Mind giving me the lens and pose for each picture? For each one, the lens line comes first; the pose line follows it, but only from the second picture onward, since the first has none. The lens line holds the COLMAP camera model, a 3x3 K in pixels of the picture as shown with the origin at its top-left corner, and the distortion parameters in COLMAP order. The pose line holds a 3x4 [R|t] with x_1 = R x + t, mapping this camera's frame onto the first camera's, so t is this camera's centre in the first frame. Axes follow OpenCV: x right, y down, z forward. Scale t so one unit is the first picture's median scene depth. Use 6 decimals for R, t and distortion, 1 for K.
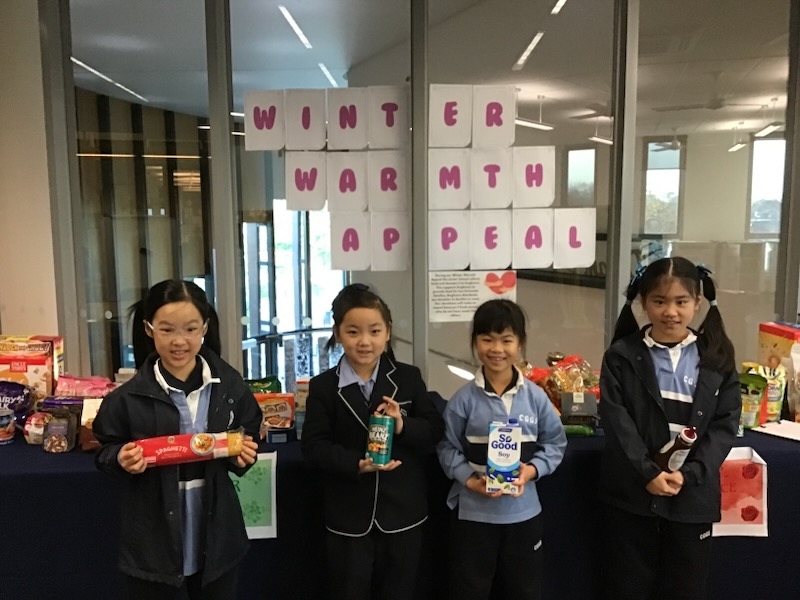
lens RADIAL K [[766.4, 0, 399.4], [0, 766.4, 301.9], [0, 0, 1]] dist [0.162261, -0.368476]
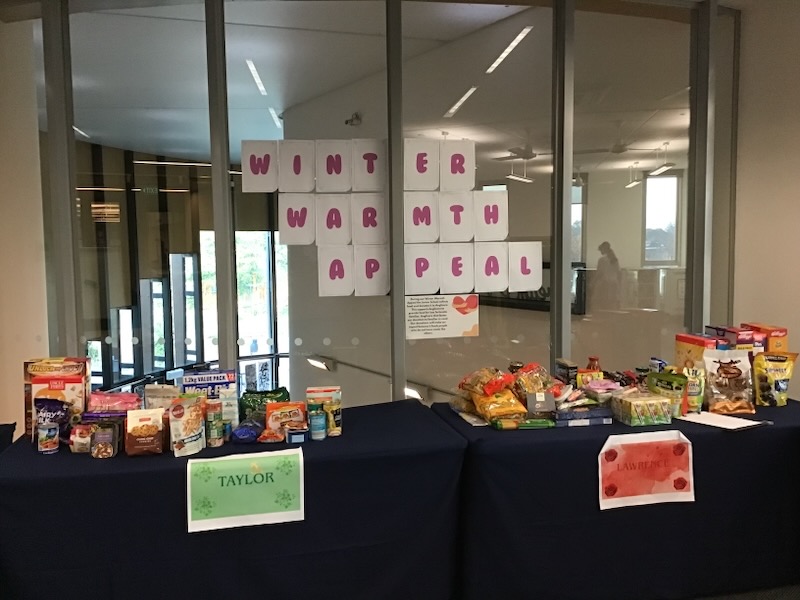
lens RADIAL K [[766.4, 0, 399.4], [0, 766.4, 301.9], [0, 0, 1]] dist [0.162261, -0.368476]
pose [[0.991766, -0.015063, 0.127177, -0.119574], [0.019802, 0.999152, -0.036088, 0.011435], [-0.126525, 0.038309, 0.991223, -0.155067]]
